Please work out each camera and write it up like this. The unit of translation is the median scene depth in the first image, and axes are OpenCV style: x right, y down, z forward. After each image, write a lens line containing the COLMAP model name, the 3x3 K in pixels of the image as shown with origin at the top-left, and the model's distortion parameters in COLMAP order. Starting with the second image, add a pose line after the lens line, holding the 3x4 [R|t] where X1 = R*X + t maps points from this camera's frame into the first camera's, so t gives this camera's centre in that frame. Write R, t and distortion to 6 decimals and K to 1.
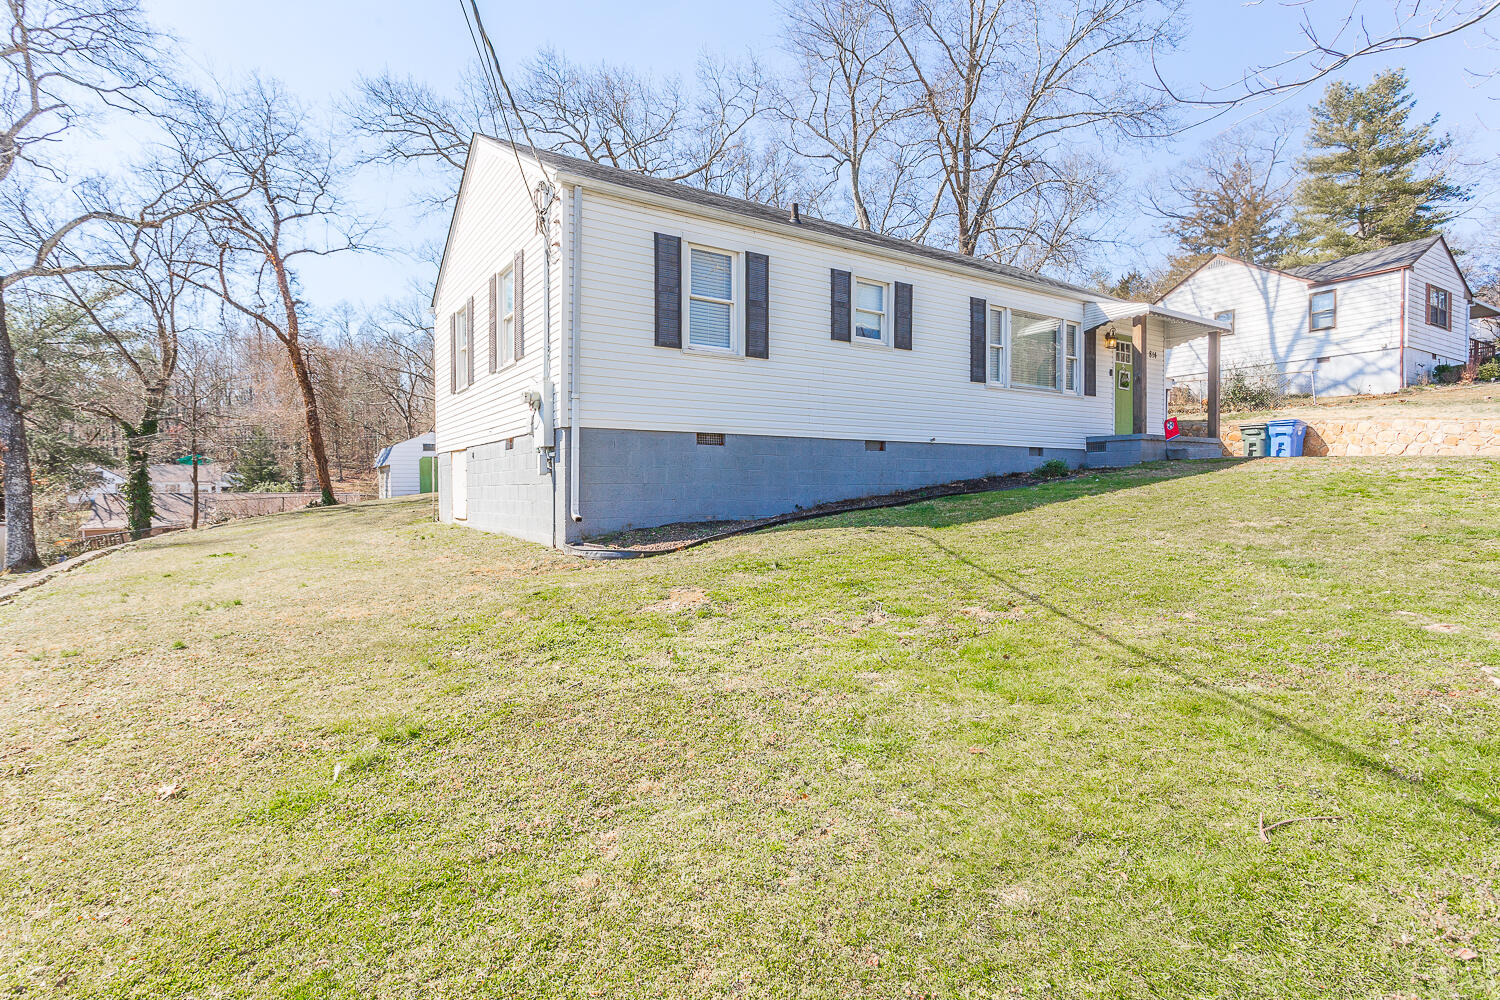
lens RADIAL K [[744.1, 0, 750.0], [0, 744.1, 500.0], [0, 0, 1]] dist [-0.003163, -0.000617]
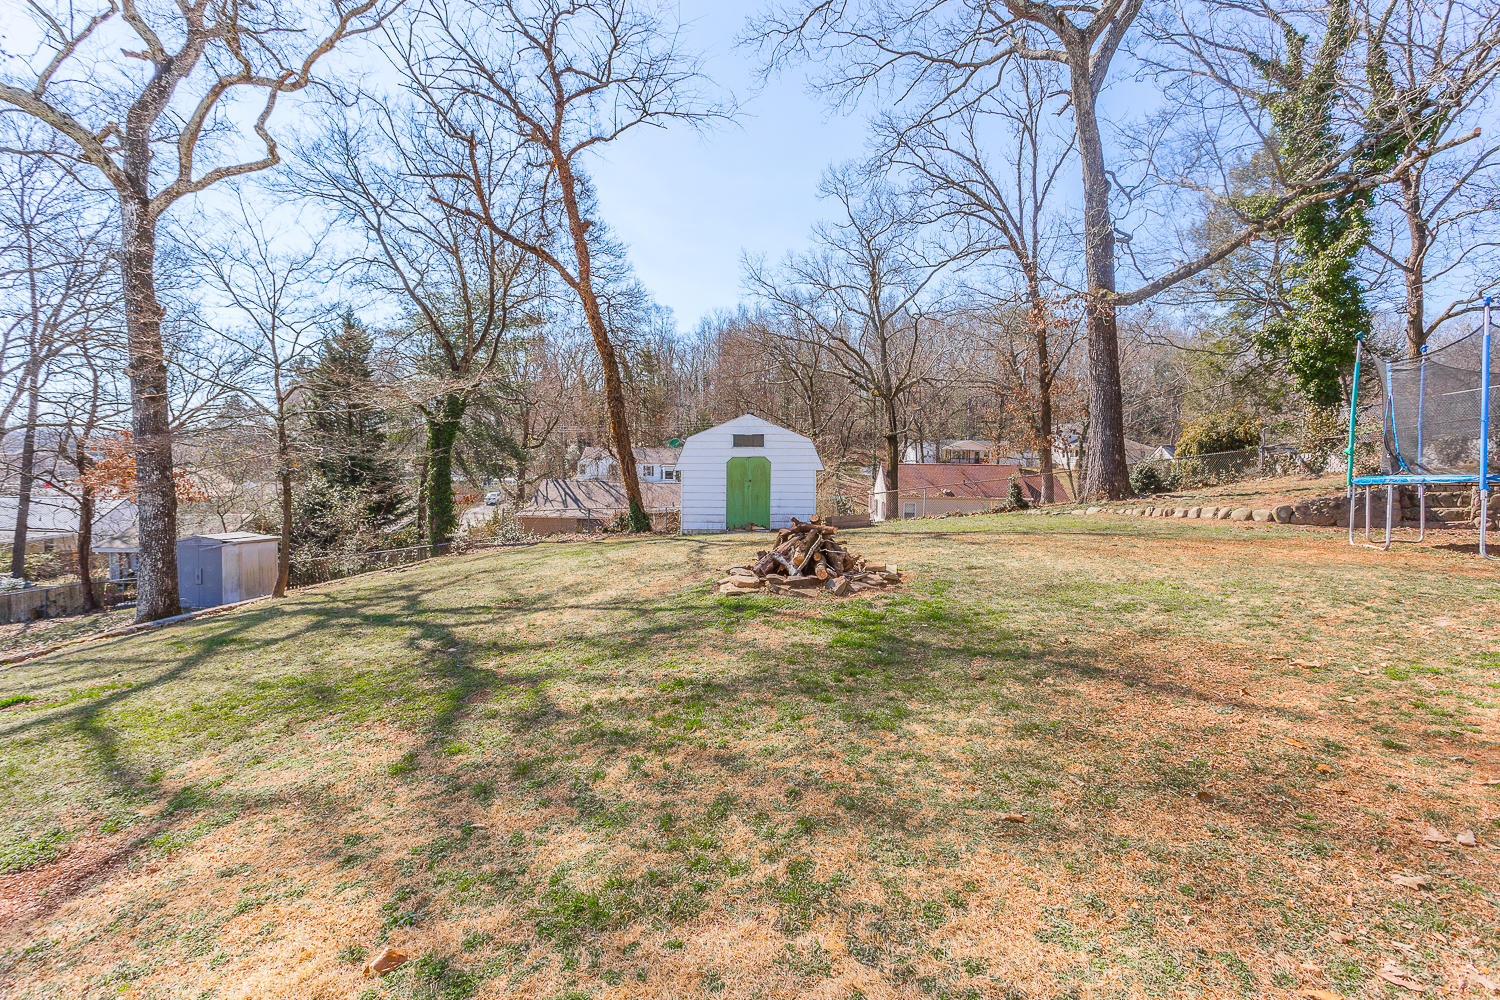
lens RADIAL K [[708.2, 0, 750.0], [0, 708.2, 500.0], [0, 0, 1]] dist [0.000627, 0.000656]
pose [[0.825144, 0.047241, -0.562944, -0.116918], [-0.029919, 0.998753, 0.039958, -0.047363], [0.564130, -0.016128, 0.825528, 0.552978]]
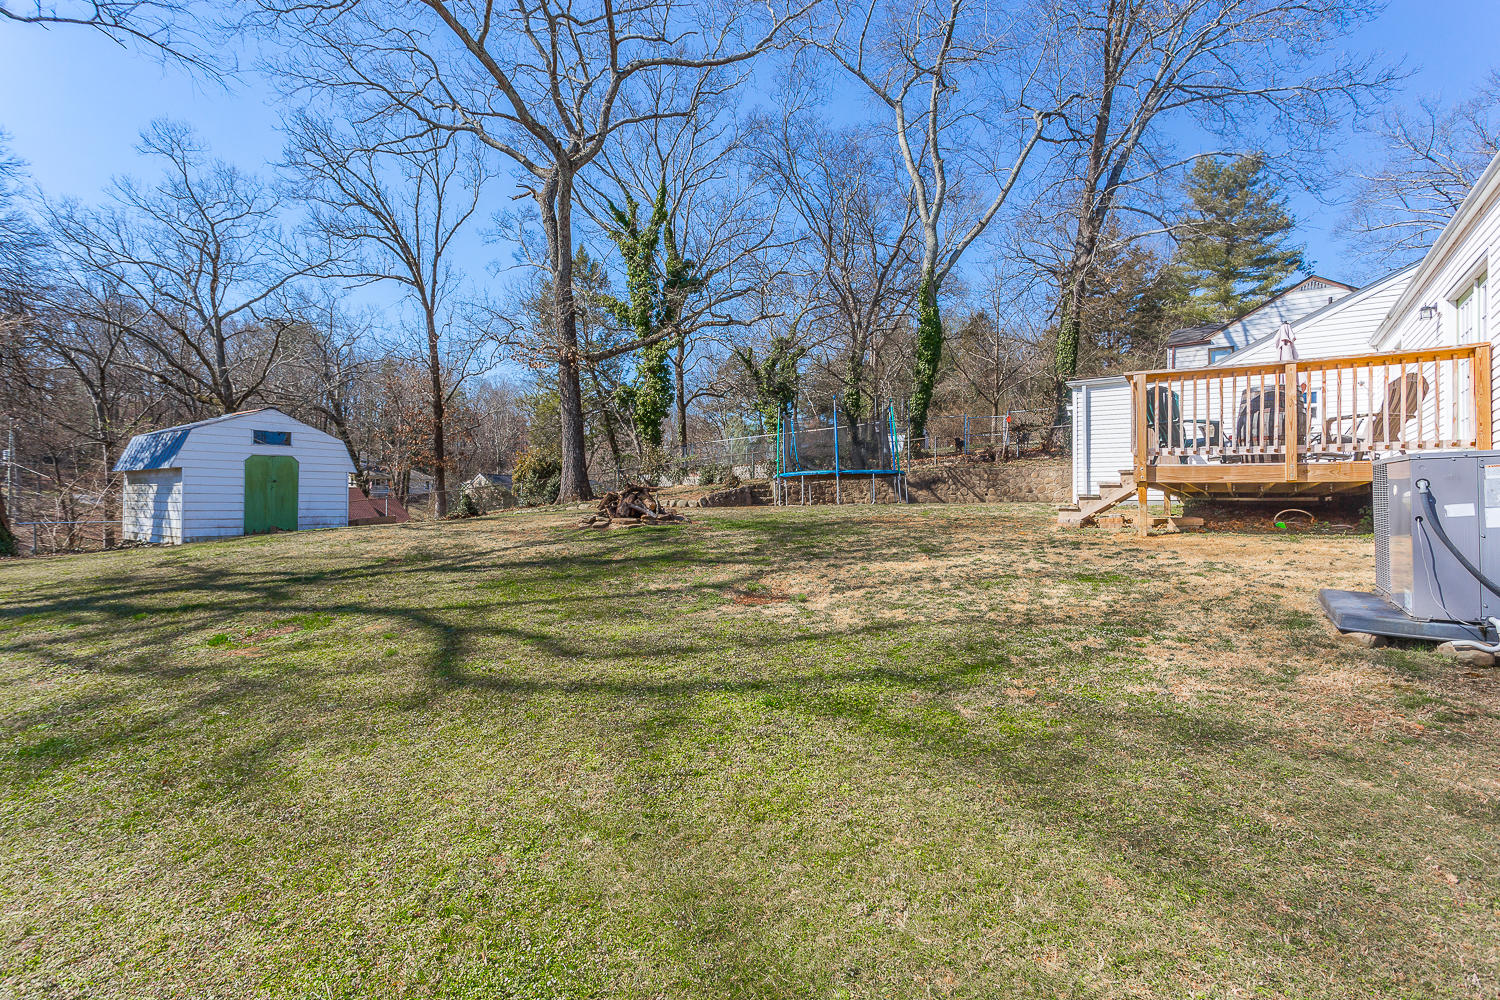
lens RADIAL K [[708.2, 0, 750.0], [0, 708.2, 500.0], [0, 0, 1]] dist [0.000627, 0.000656]
pose [[0.925485, 0.022706, 0.378103, -0.306582], [-0.012159, 0.999468, -0.030259, -0.015142], [-0.378589, 0.023407, 0.925269, 0.407040]]
